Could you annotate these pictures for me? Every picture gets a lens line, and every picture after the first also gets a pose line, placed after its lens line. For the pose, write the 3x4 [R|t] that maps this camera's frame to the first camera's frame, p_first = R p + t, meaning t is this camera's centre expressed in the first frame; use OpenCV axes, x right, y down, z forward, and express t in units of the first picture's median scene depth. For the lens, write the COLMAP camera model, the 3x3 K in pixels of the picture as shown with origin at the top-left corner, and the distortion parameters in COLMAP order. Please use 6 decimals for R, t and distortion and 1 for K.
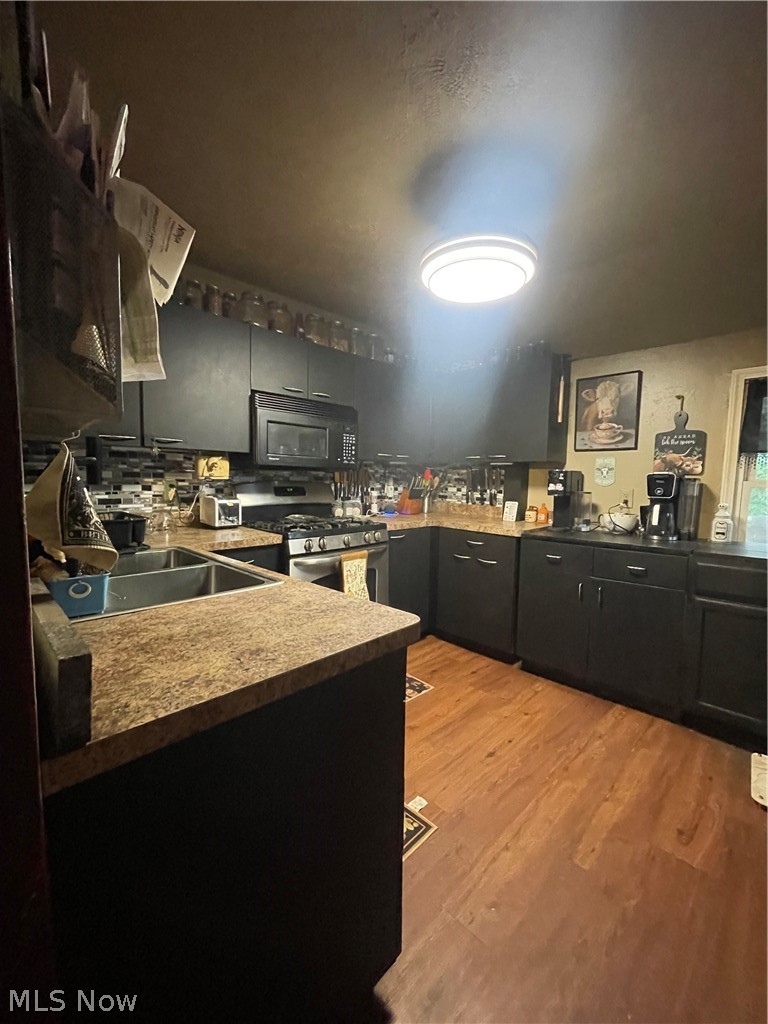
lens RADIAL K [[417.1, 0, 384.0], [0, 417.1, 512.0], [0, 0, 1]] dist [-0.000256, 0.000088]
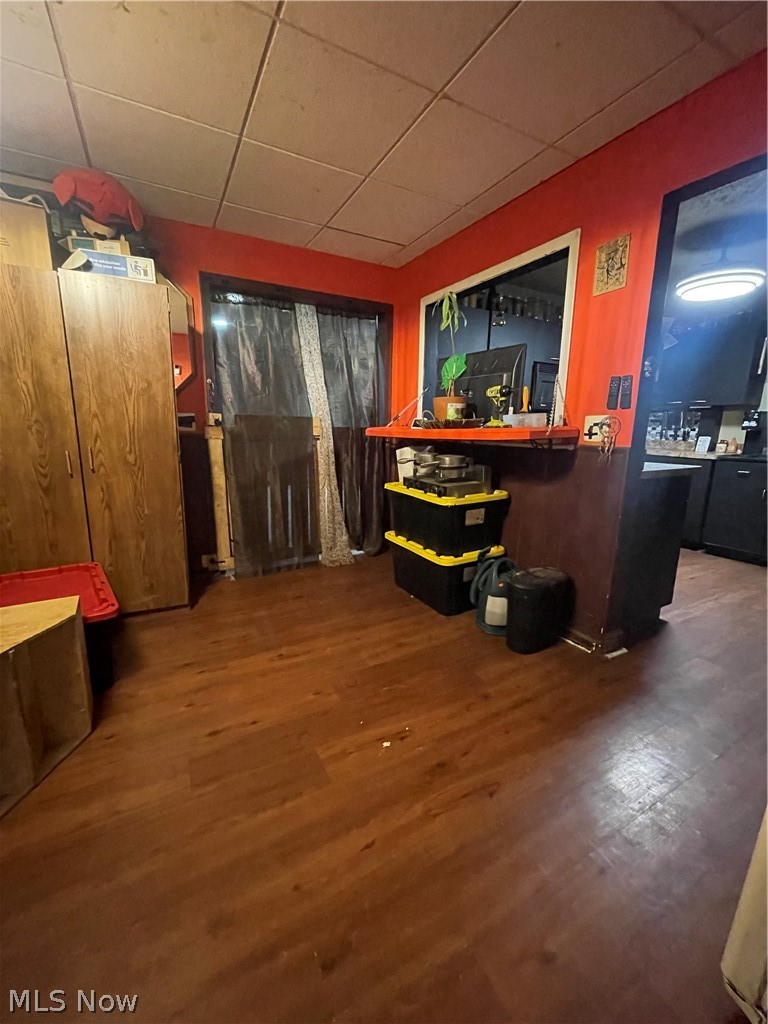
lens RADIAL K [[408.5, 0, 384.0], [0, 408.5, 512.0], [0, 0, 1]] dist [0.001001, -0.004419]
pose [[0.959588, 0.055563, -0.275869, -0.413923], [-0.022012, 0.992130, 0.123261, 0.103865], [0.280547, -0.112207, 0.953259, -0.748742]]
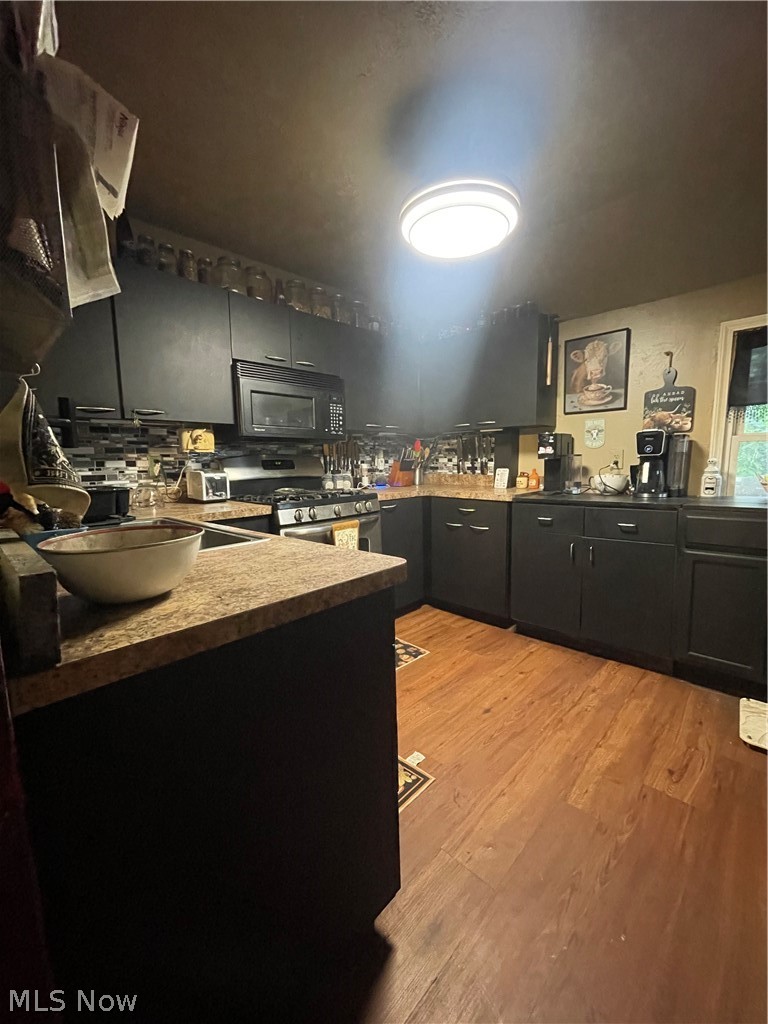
lens RADIAL K [[417.1, 0, 384.0], [0, 417.1, 512.0], [0, 0, 1]] dist [-0.000256, 0.000088]
pose [[0.999207, -0.037811, 0.012453, 0.009584], [0.037263, 0.998437, 0.041656, 0.036807], [-0.014008, -0.041159, 0.999054, 0.006824]]
